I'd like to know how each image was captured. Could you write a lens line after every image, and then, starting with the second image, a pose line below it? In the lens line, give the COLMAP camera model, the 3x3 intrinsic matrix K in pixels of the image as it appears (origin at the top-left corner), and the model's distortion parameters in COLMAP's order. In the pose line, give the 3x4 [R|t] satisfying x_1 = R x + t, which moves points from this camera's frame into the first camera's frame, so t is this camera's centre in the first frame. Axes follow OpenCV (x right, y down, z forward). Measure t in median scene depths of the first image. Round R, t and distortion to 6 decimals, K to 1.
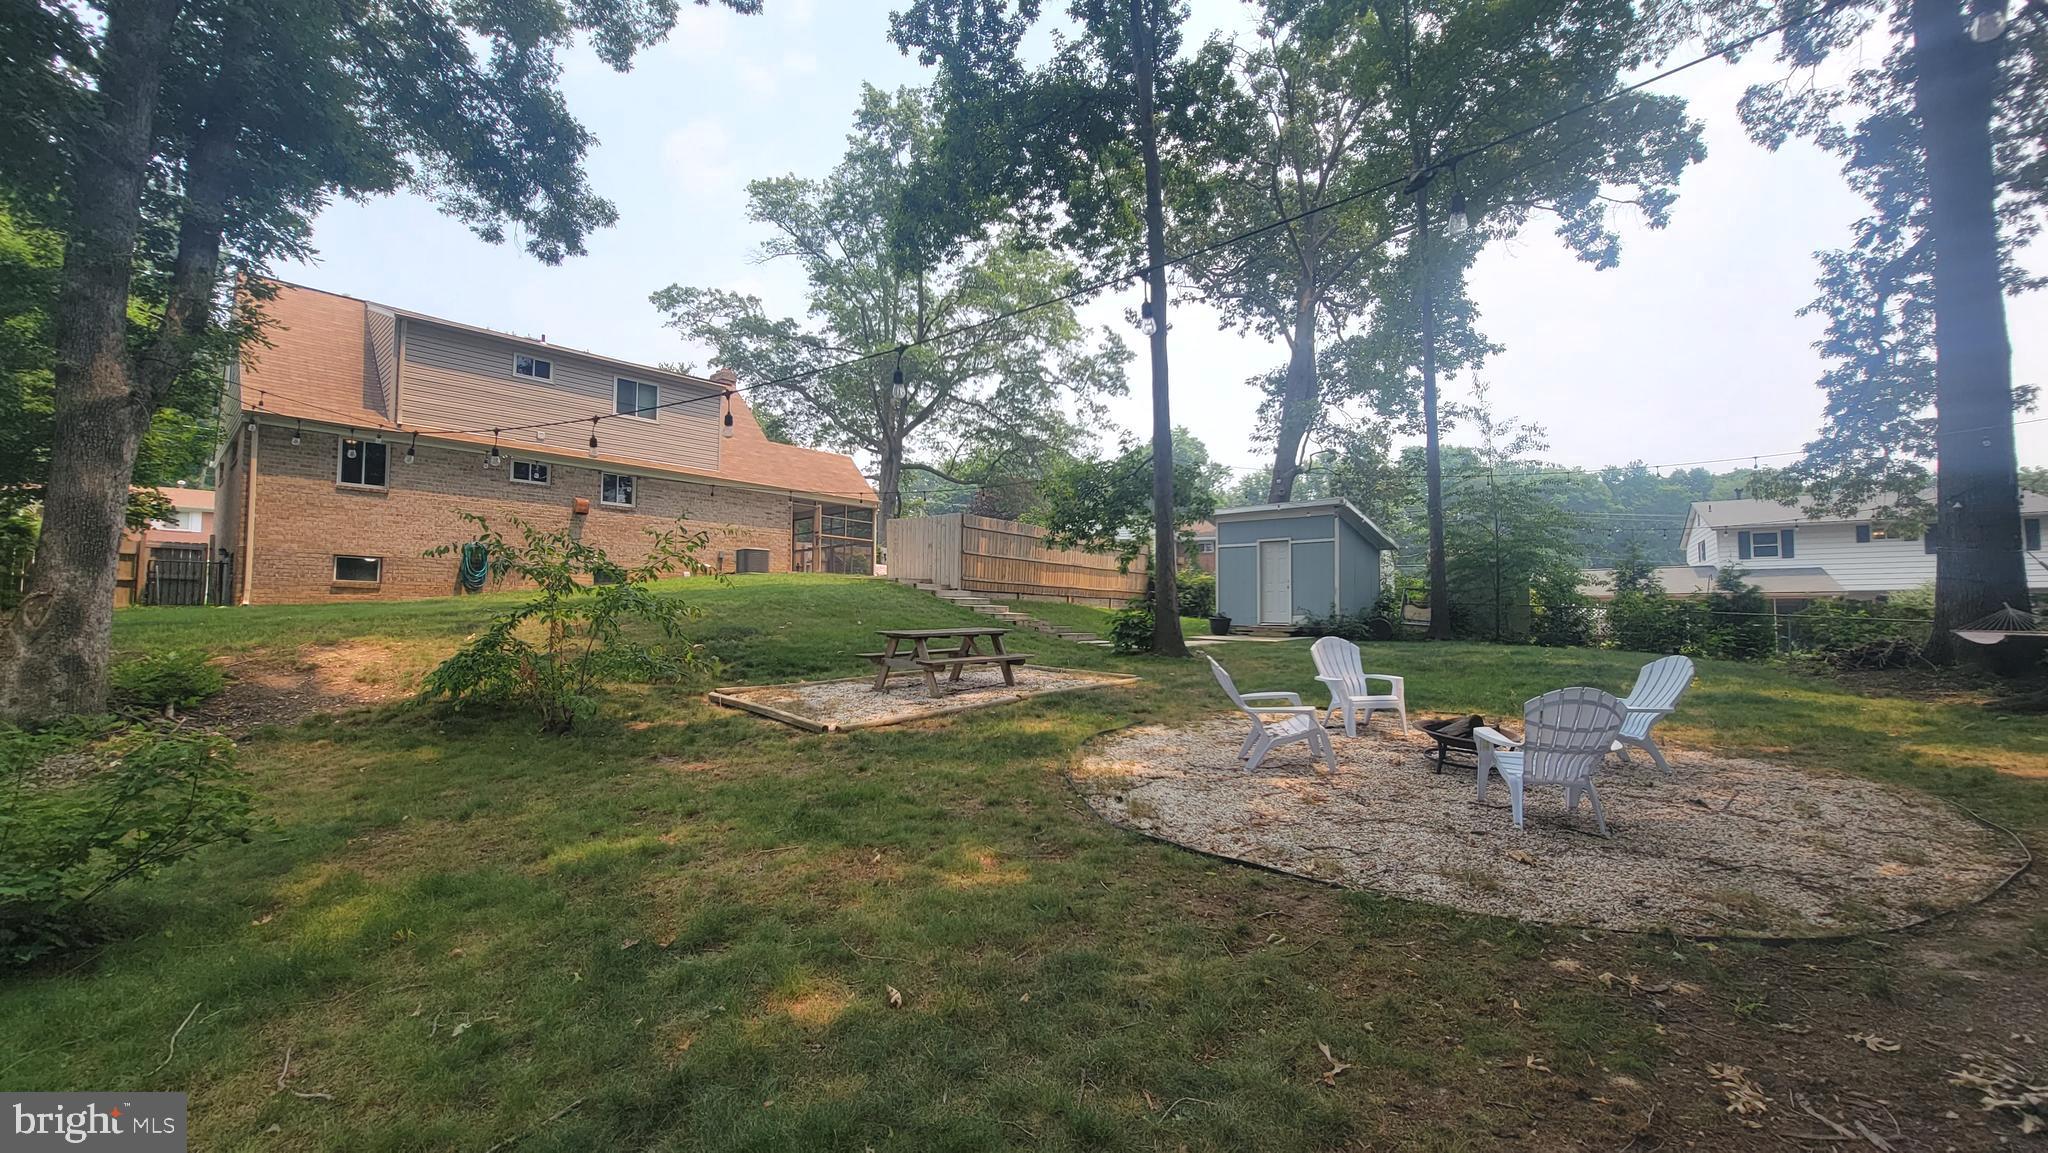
lens RADIAL K [[822.8, 0, 1013.8], [0, 822.8, 577.6], [0, 0, 1]] dist [-0.006296, -0.000408]
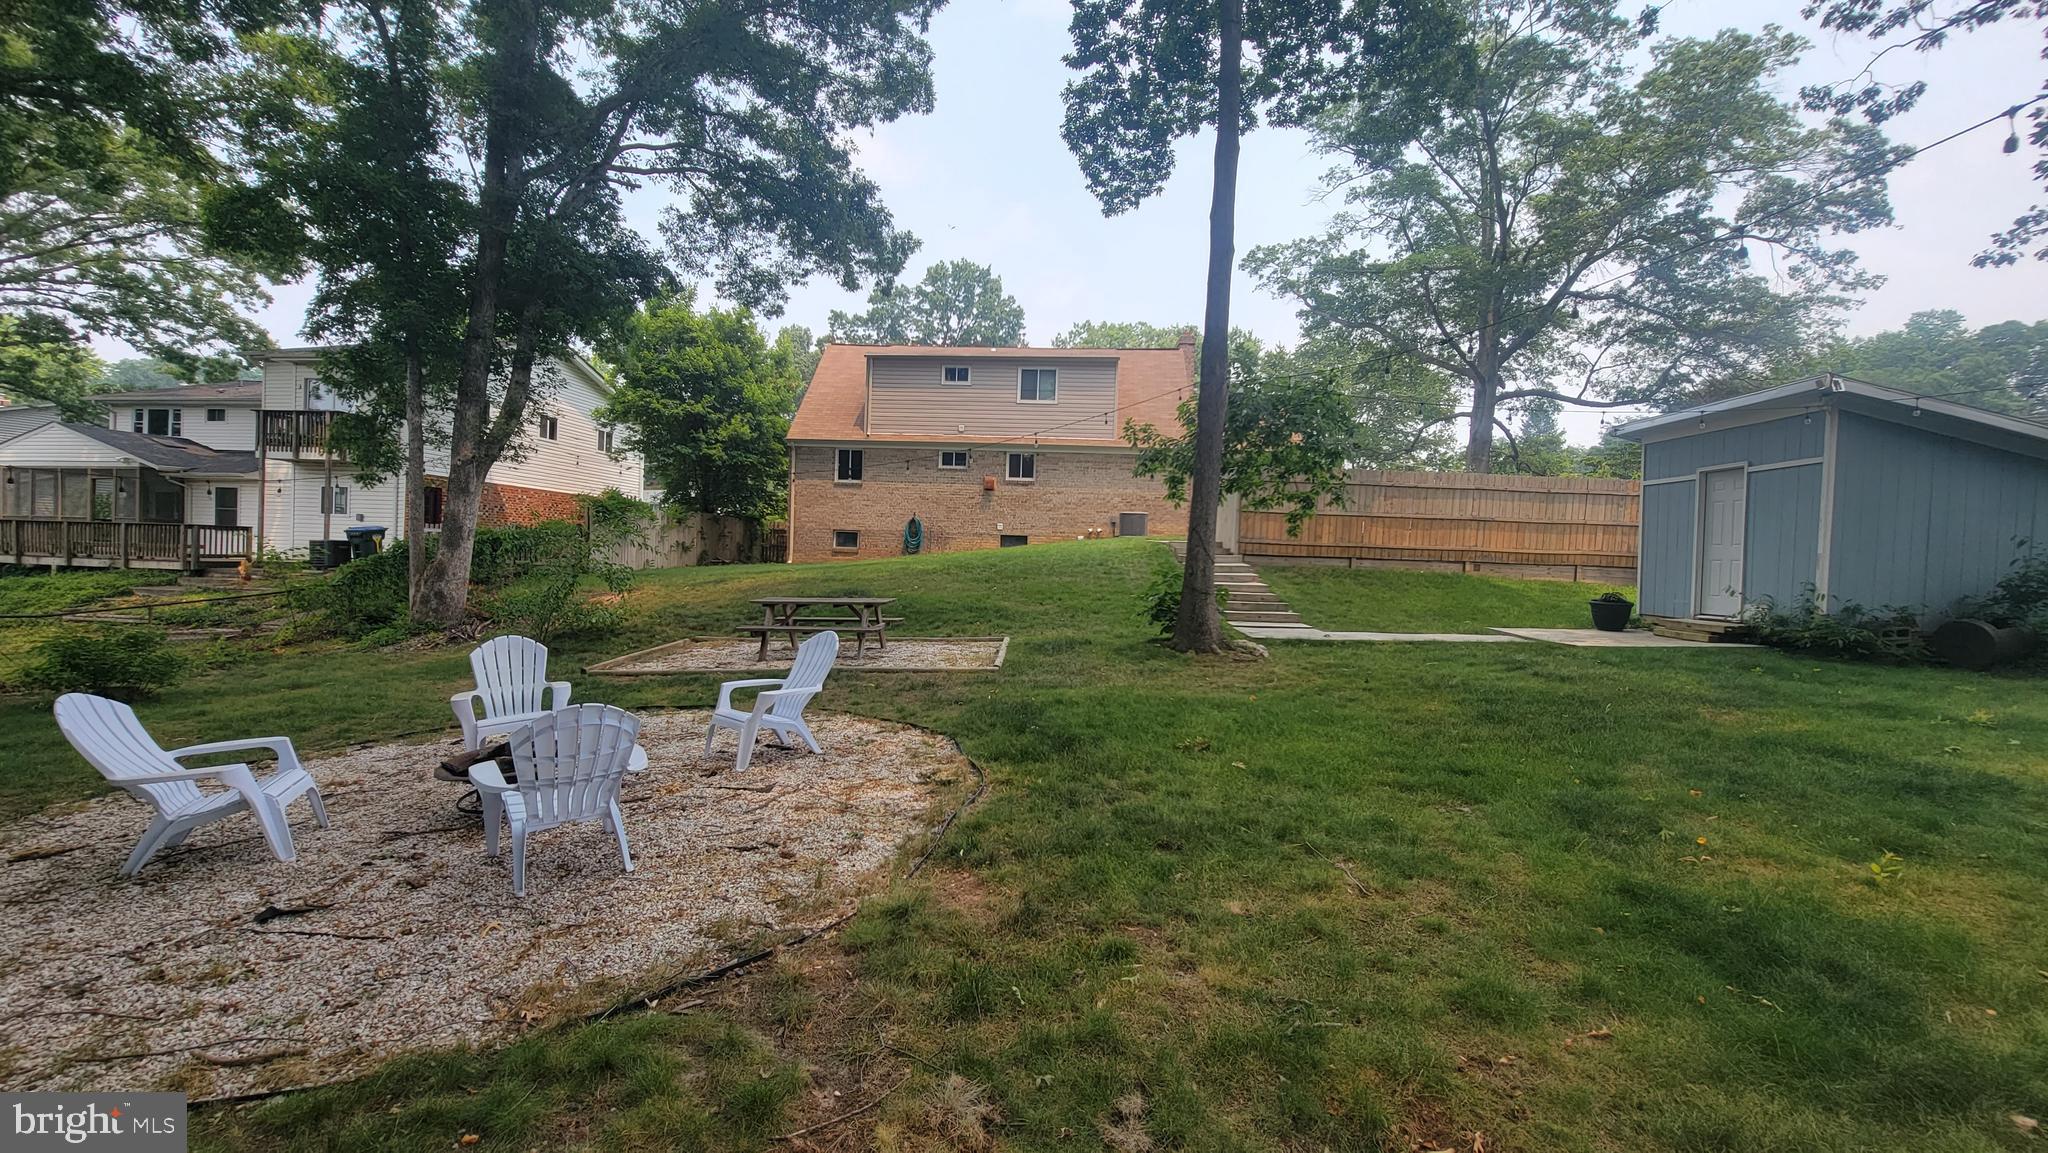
lens RADIAL K [[822.8, 0, 1013.8], [0, 822.8, 577.6], [0, 0, 1]] dist [-0.006296, -0.000408]
pose [[0.629316, 0.026253, -0.776706, 0.419332], [0.014344, 0.998867, 0.045384, -0.003469], [0.777017, -0.039702, 0.628227, 0.256266]]
